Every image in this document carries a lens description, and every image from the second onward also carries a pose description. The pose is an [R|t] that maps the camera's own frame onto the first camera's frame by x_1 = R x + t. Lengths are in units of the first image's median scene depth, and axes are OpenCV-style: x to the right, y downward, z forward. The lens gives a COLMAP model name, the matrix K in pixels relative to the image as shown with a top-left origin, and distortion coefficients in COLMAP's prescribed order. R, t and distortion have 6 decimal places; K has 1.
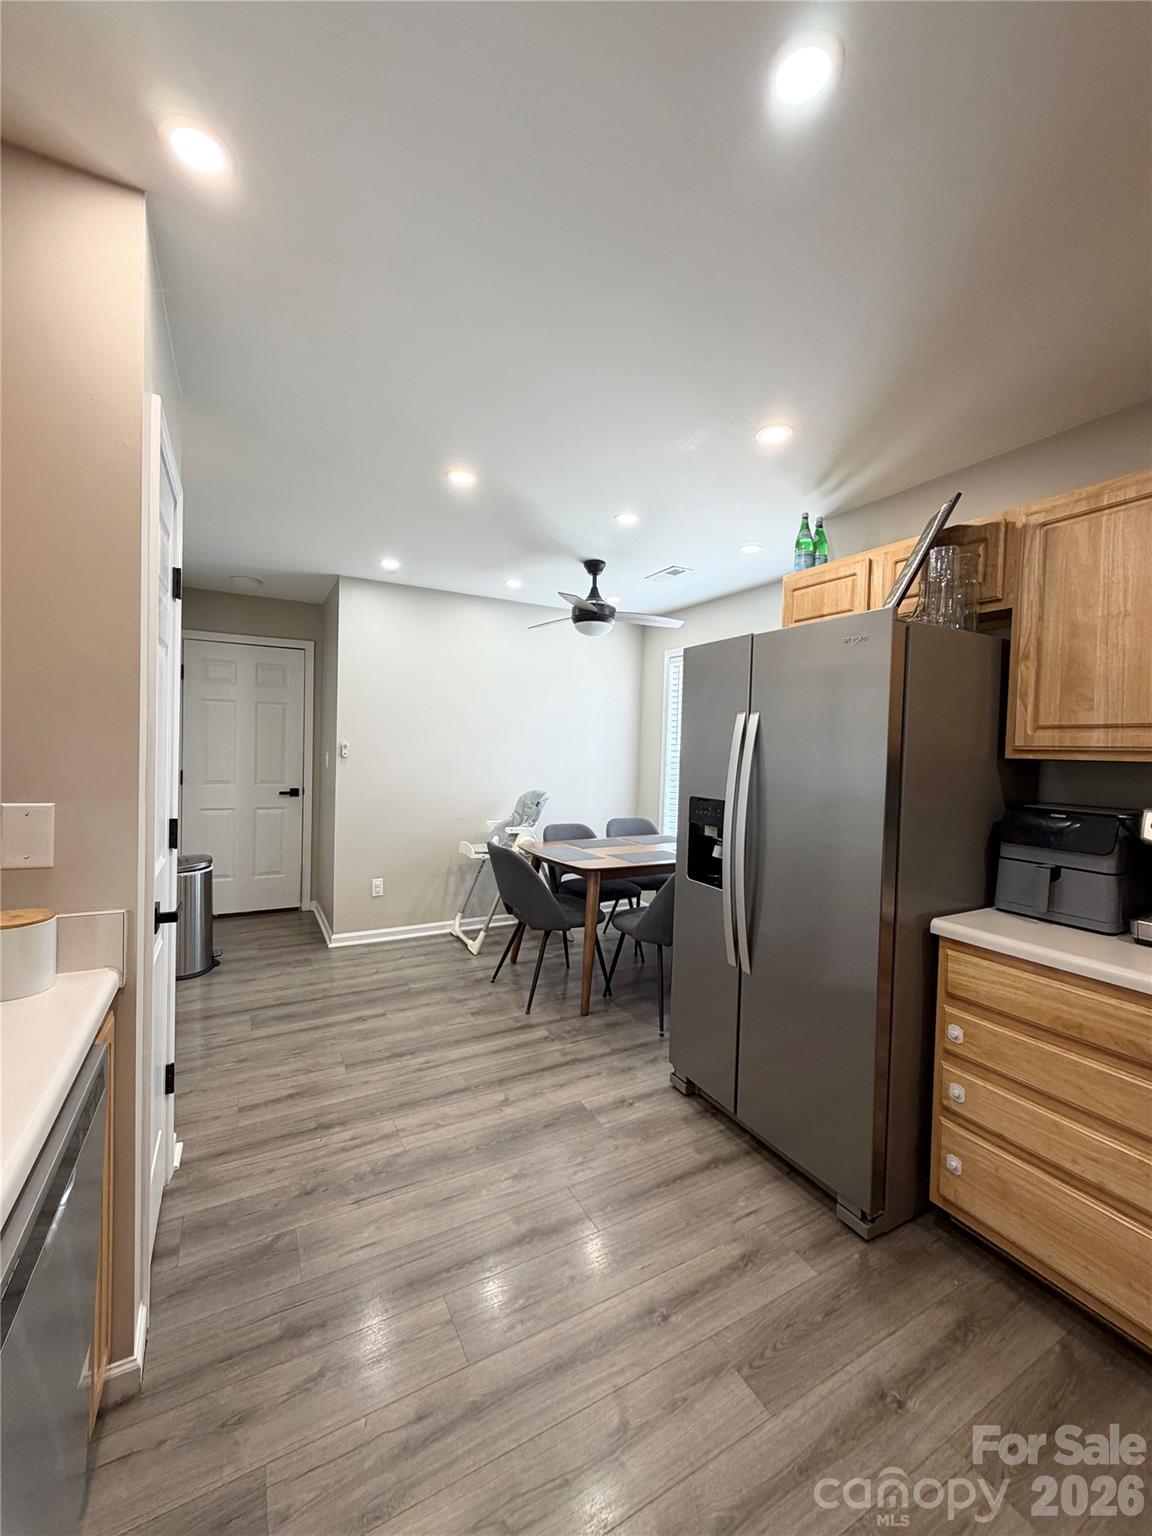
lens RADIAL K [[613.6, 0, 577.2], [0, 613.6, 765.1], [0, 0, 1]] dist [0.001735, -0.000060]
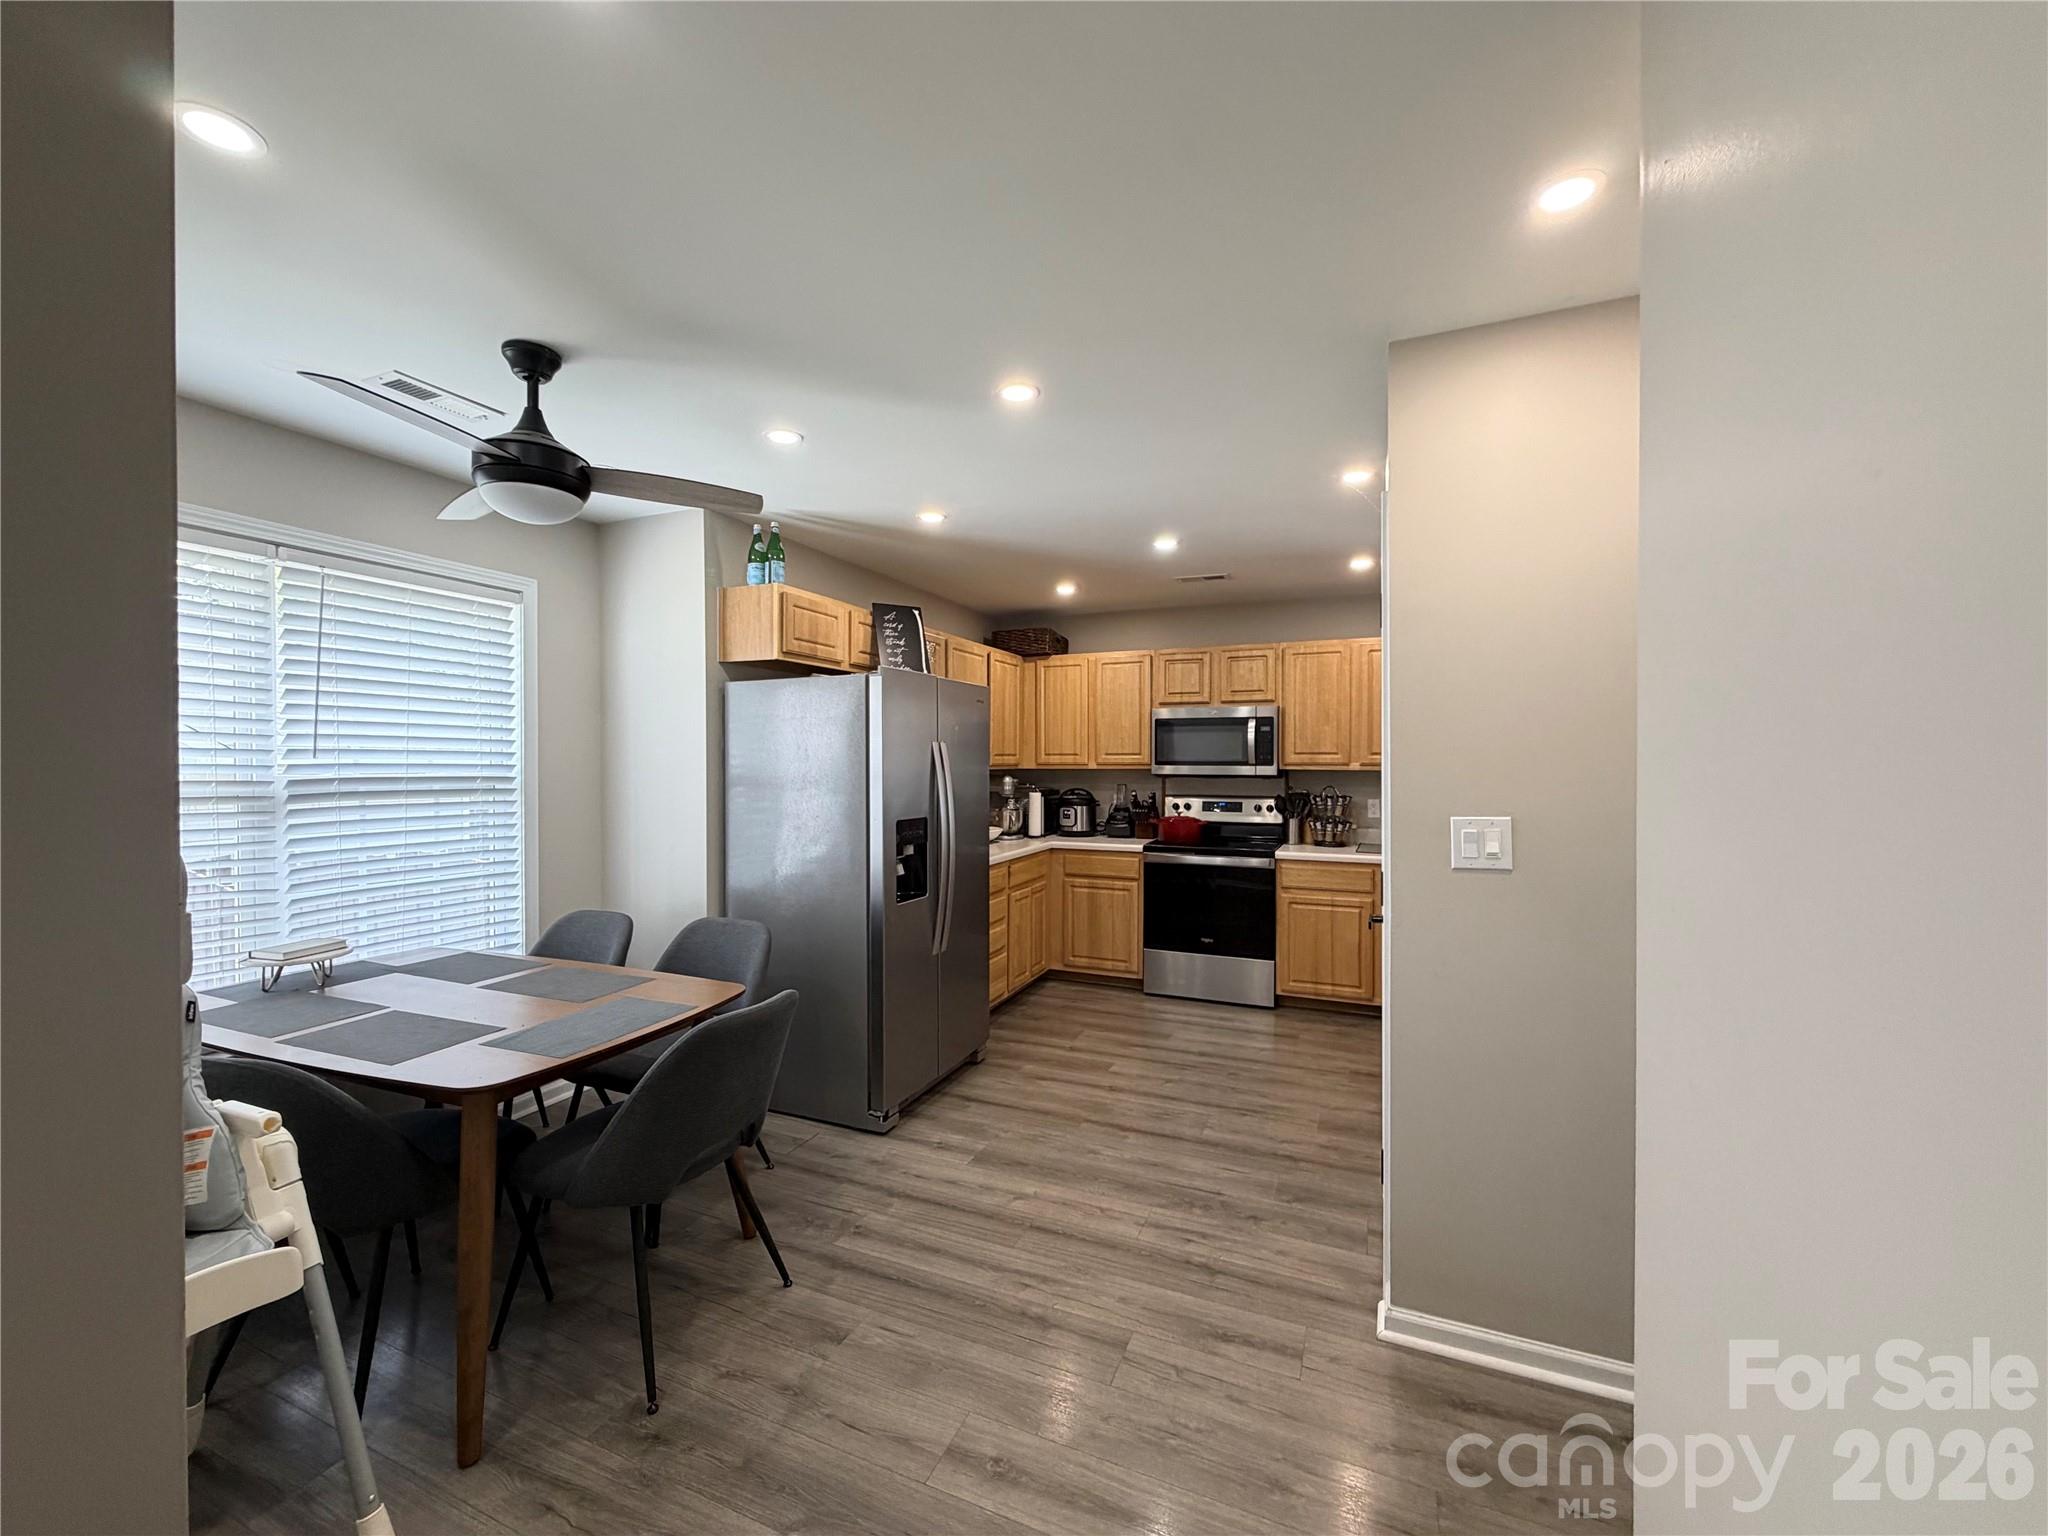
lens RADIAL K [[818.1, 0, 1022.8], [0, 818.1, 768.8], [0, 0, 1]] dist [0.001735, -0.000060]
pose [[-0.613999, -0.032401, 0.788641, -1.069349], [0.007162, 0.998887, 0.046615, -0.100761], [-0.789274, 0.034269, -0.613084, 1.805733]]
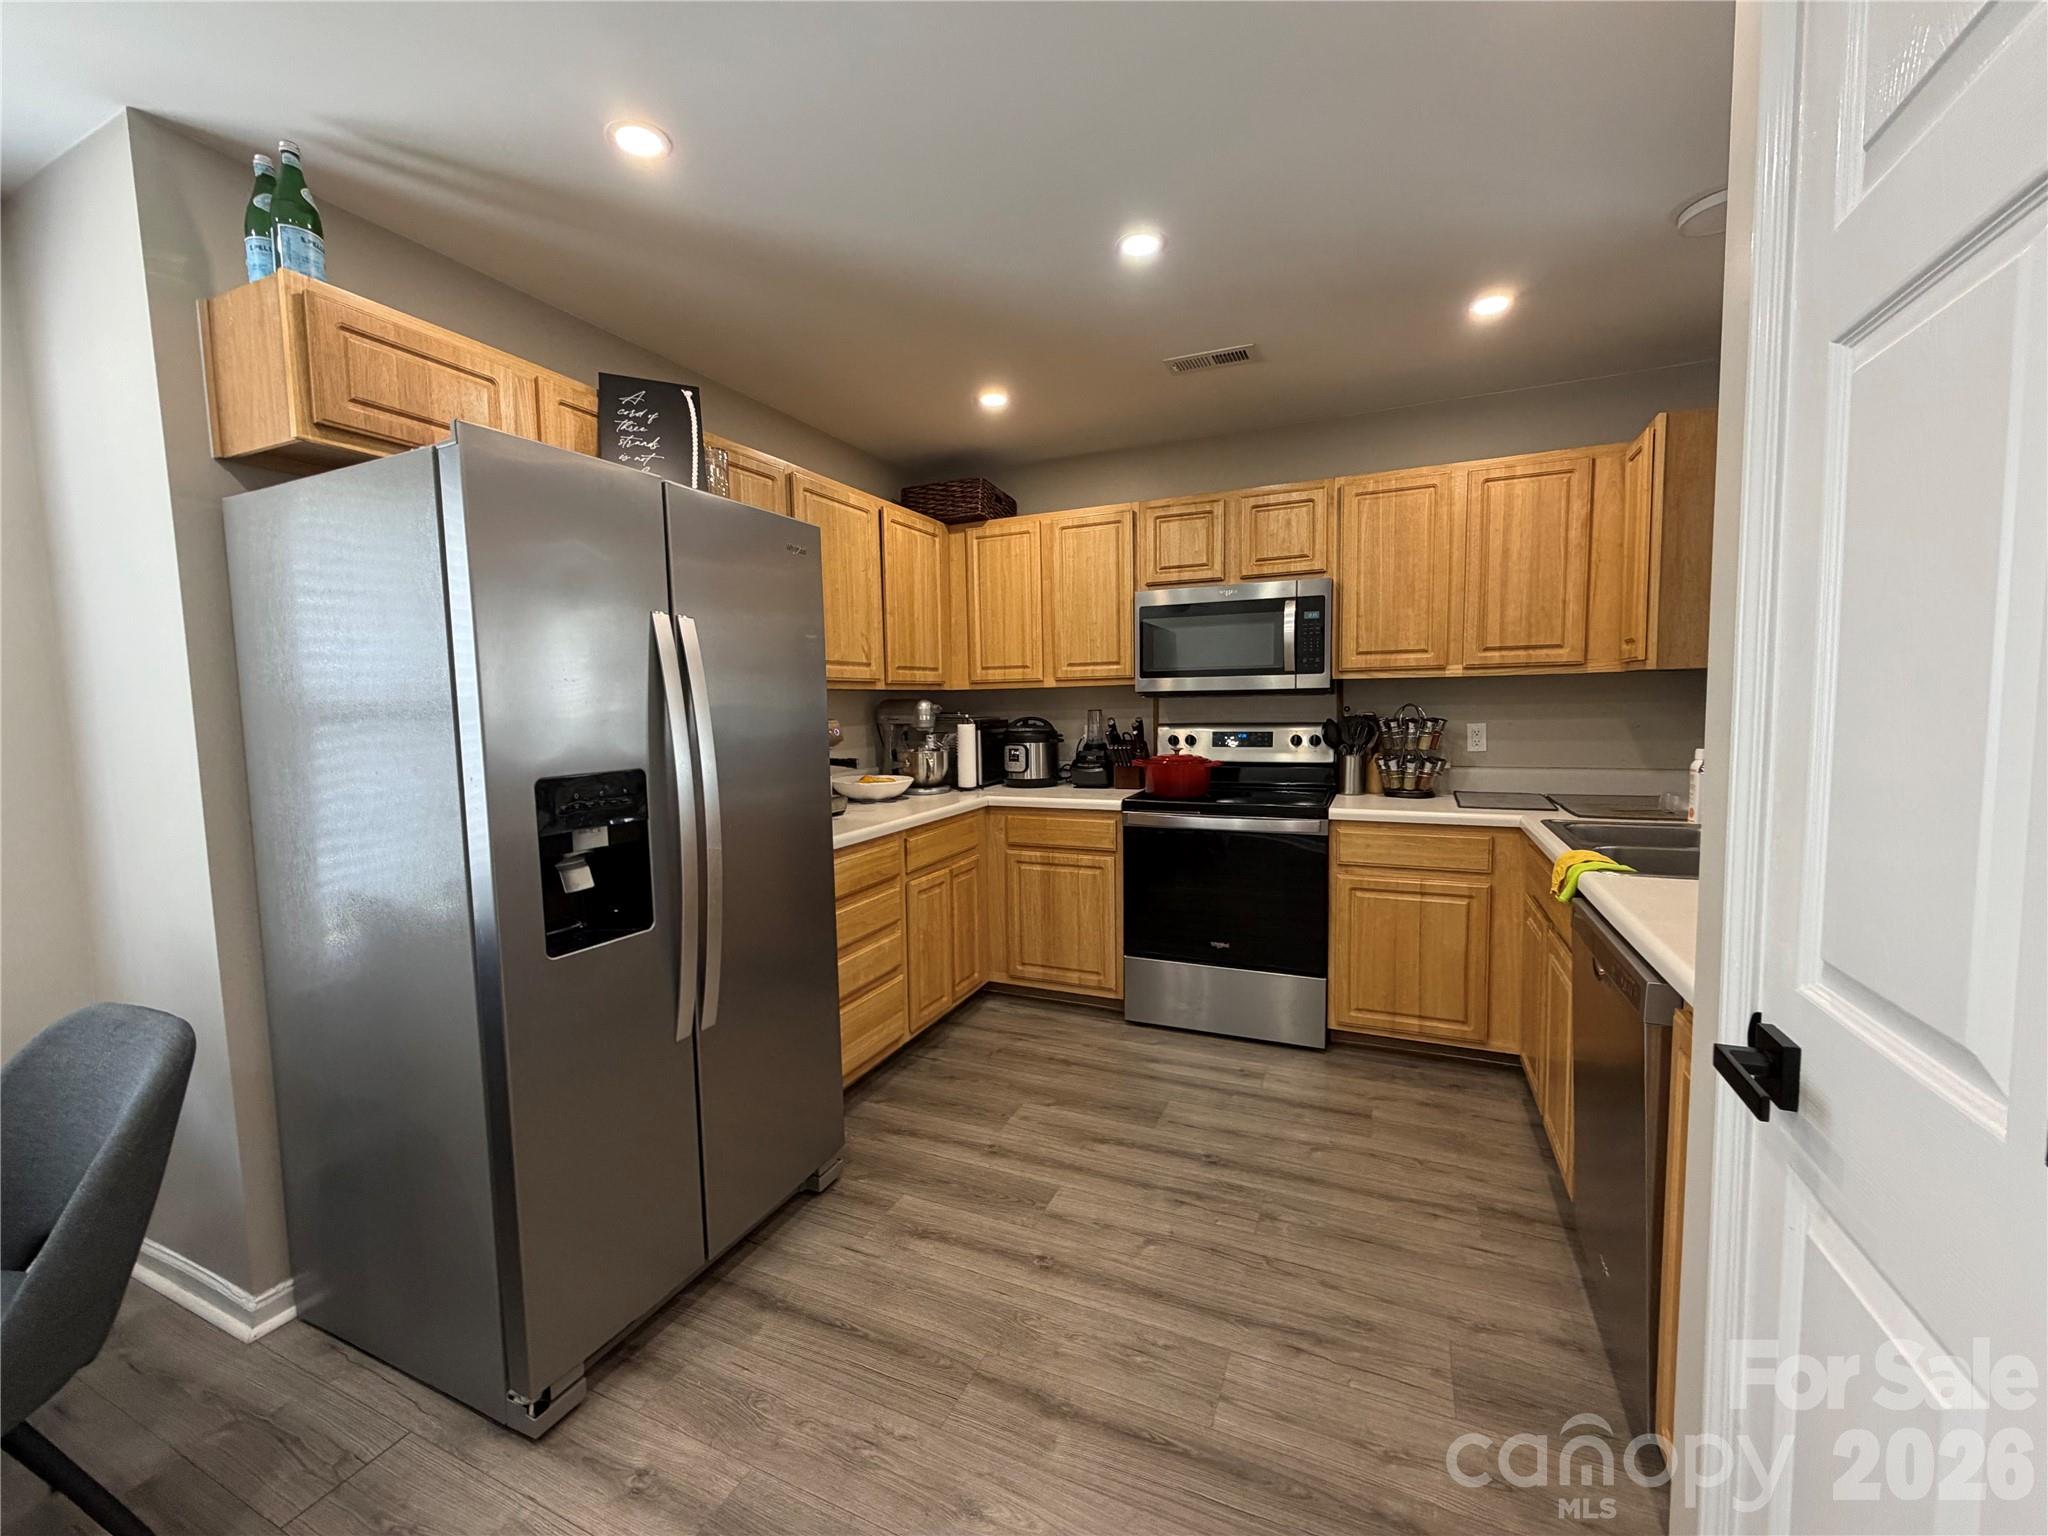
lens RADIAL K [[818.1, 0, 1019.8], [0, 818.1, 768.8], [0, 0, 1]] dist [0.001735, -0.000060]
pose [[-0.601808, -0.078755, 0.794748, -0.552199], [0.027872, 0.992449, 0.119452, -0.019604], [-0.798154, 0.094038, -0.595069, 1.180328]]
